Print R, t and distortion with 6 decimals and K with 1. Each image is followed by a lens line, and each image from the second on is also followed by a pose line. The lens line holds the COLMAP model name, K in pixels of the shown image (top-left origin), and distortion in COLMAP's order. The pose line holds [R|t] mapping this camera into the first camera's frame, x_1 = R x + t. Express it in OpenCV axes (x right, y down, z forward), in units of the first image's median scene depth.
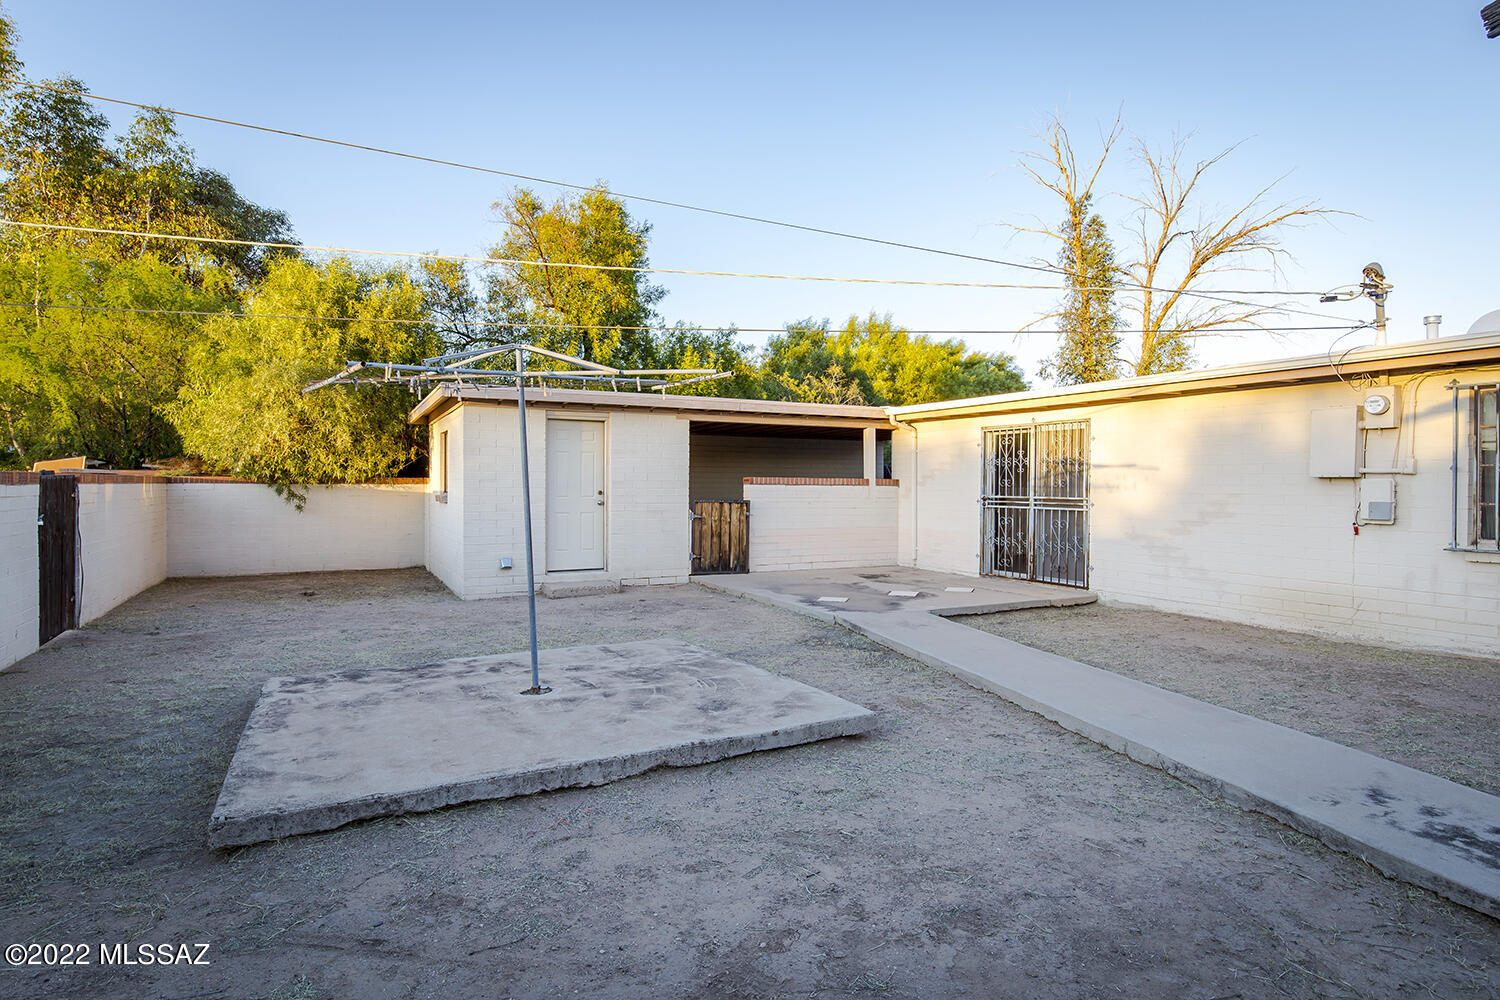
lens RADIAL K [[816.1, 0, 750.4], [0, 816.1, 487.2], [0, 0, 1]] dist [0.002878, 0.000256]
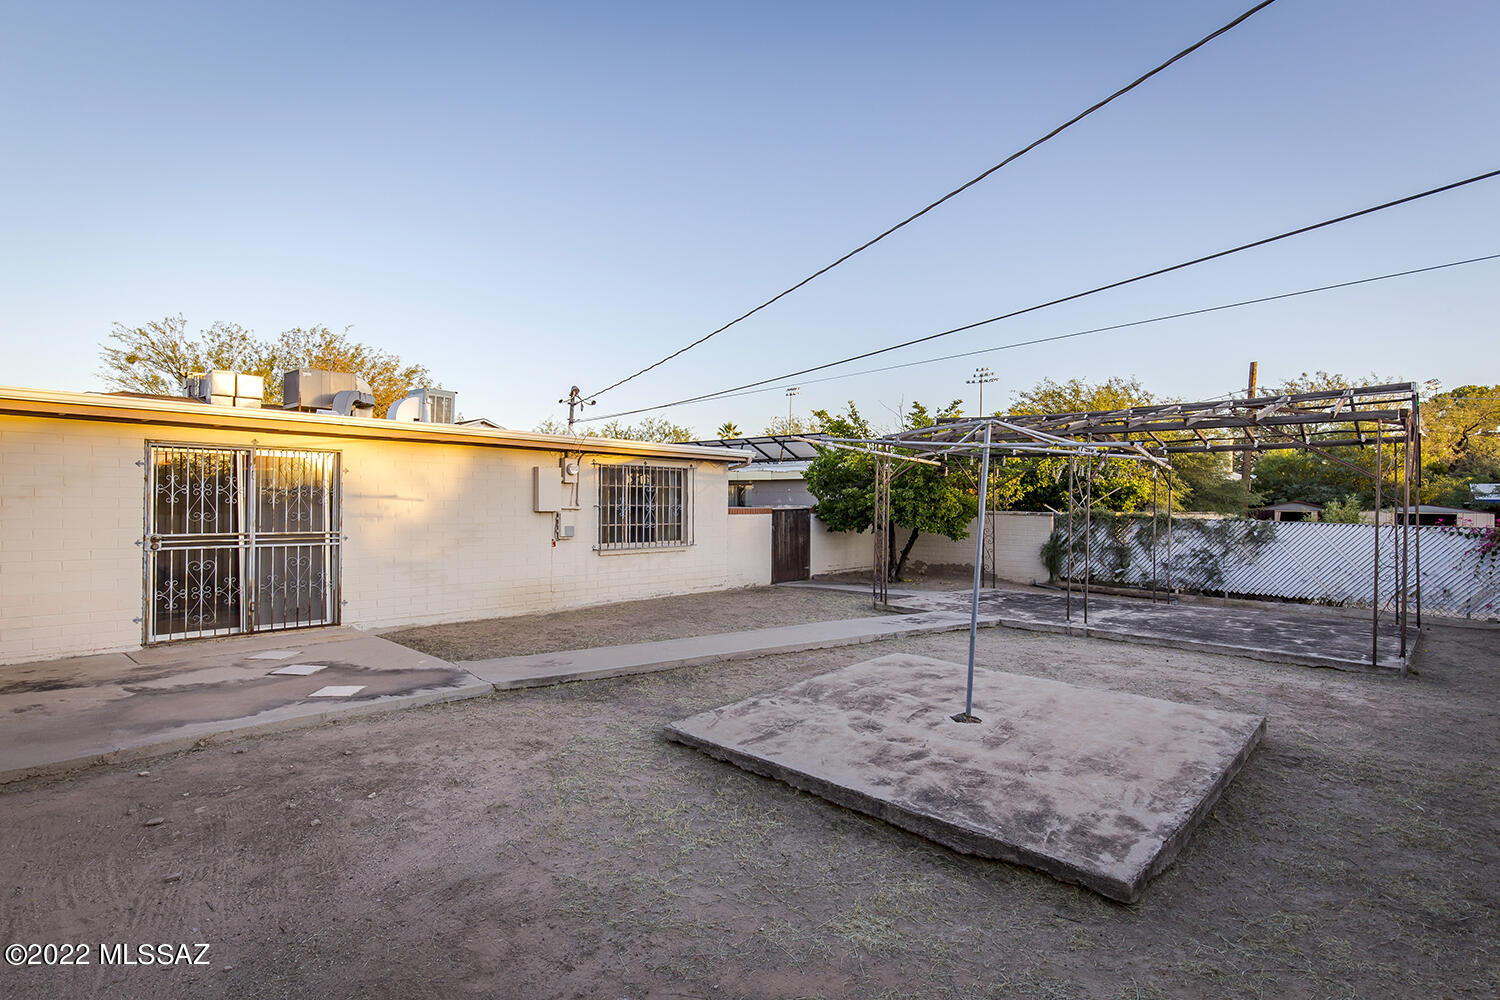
lens RADIAL K [[751.6, 0, 741.4], [0, 751.6, 500.6], [0, 0, 1]] dist [-0.002293, -0.000418]
pose [[-0.323049, -0.004161, 0.946373, -0.495405], [-0.007504, 0.999970, 0.001835, -0.024134], [-0.946352, -0.006508, -0.323071, 0.703356]]
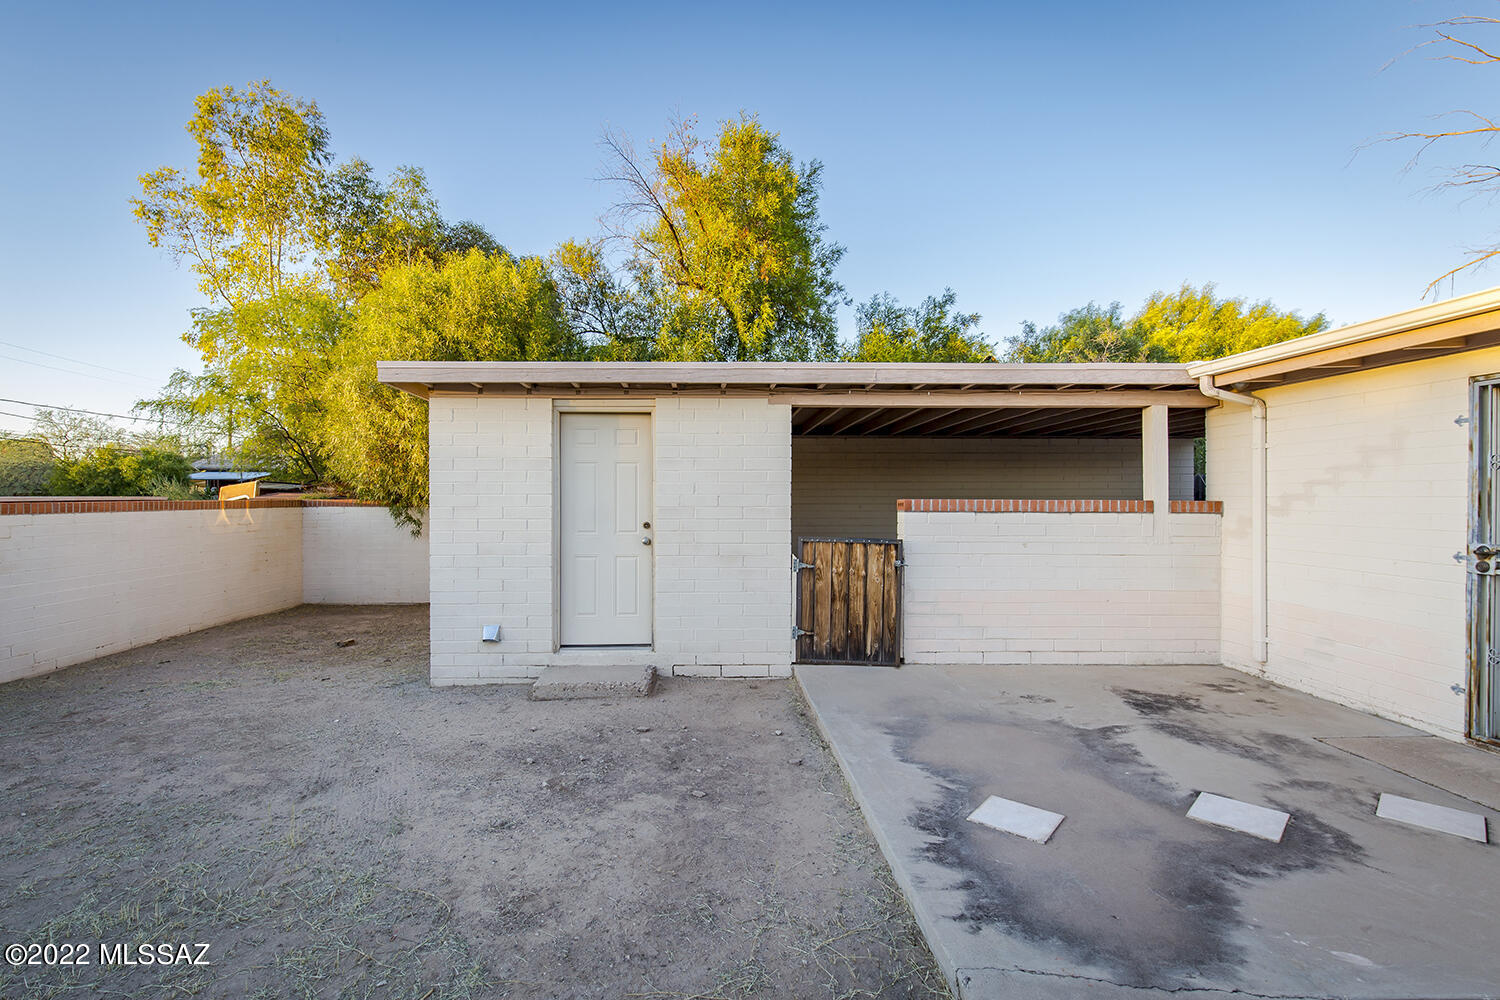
lens RADIAL K [[684.3, 0, 713.7], [0, 684.3, 500.2], [0, 0, 1]] dist [0.005888, 0.000144]
pose [[0.895575, -0.001965, -0.444906, 0.094951], [0.001792, 0.999998, -0.000810, -0.011718], [0.444907, -0.000072, 0.895577, 0.511062]]
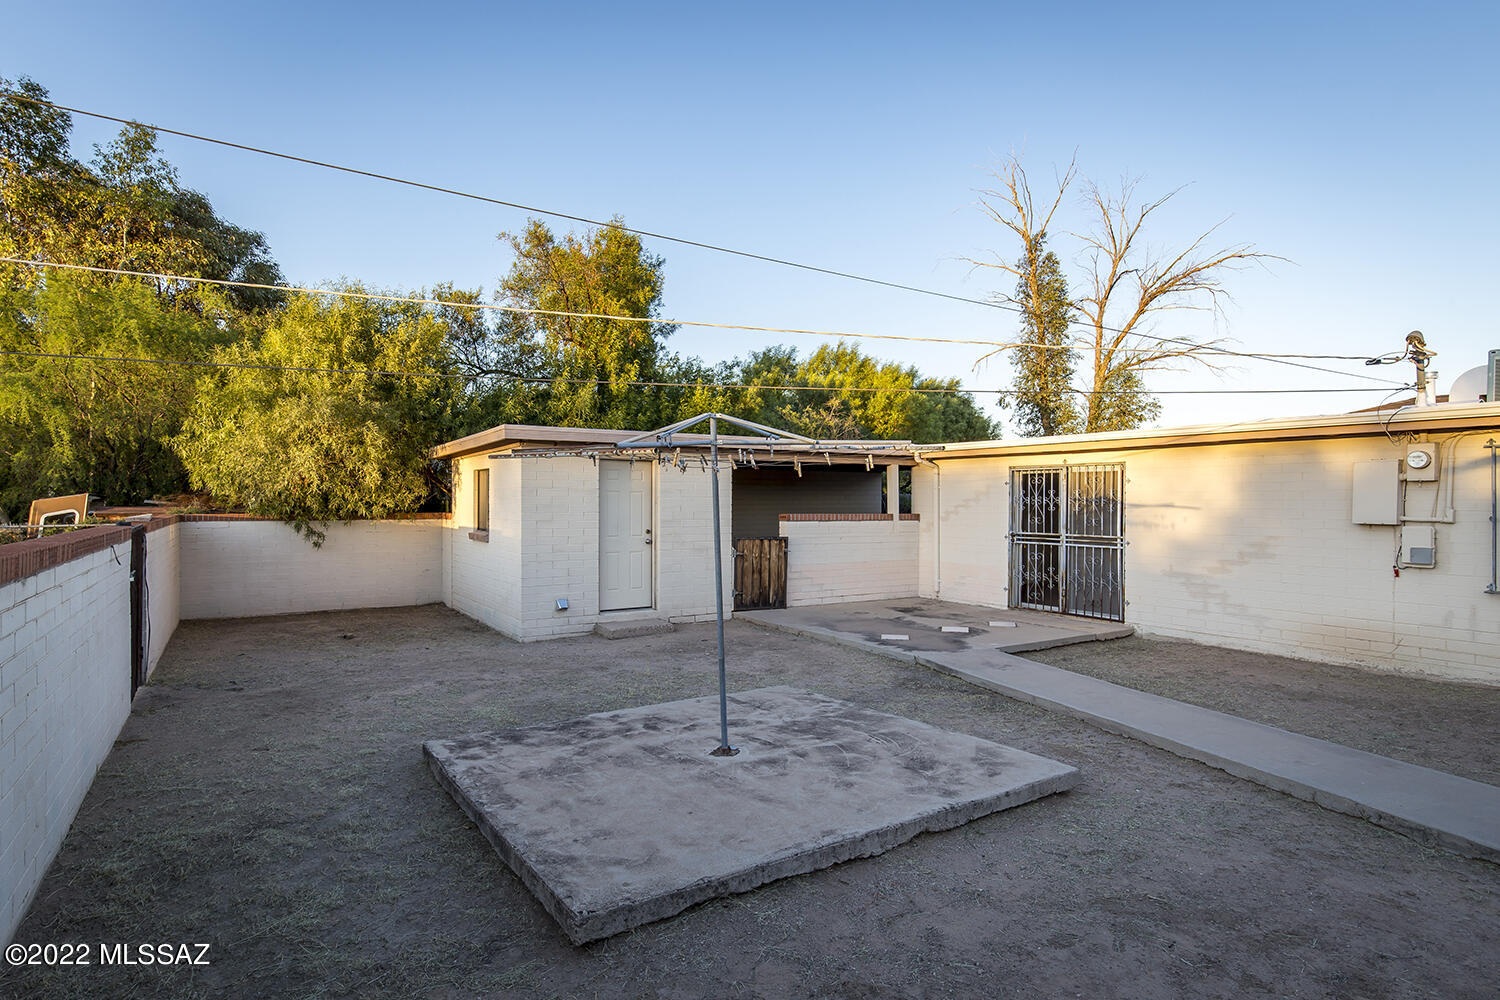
lens RADIAL K [[807.0, 0, 750.0], [0, 807.0, 500.0], [0, 0, 1]] dist [0.002128, 0.000840]
pose [[0.996188, -0.001530, 0.087213, -0.136593], [0.001897, 0.999990, -0.004127, -0.026275], [-0.087206, 0.004277, 0.996181, -0.004386]]
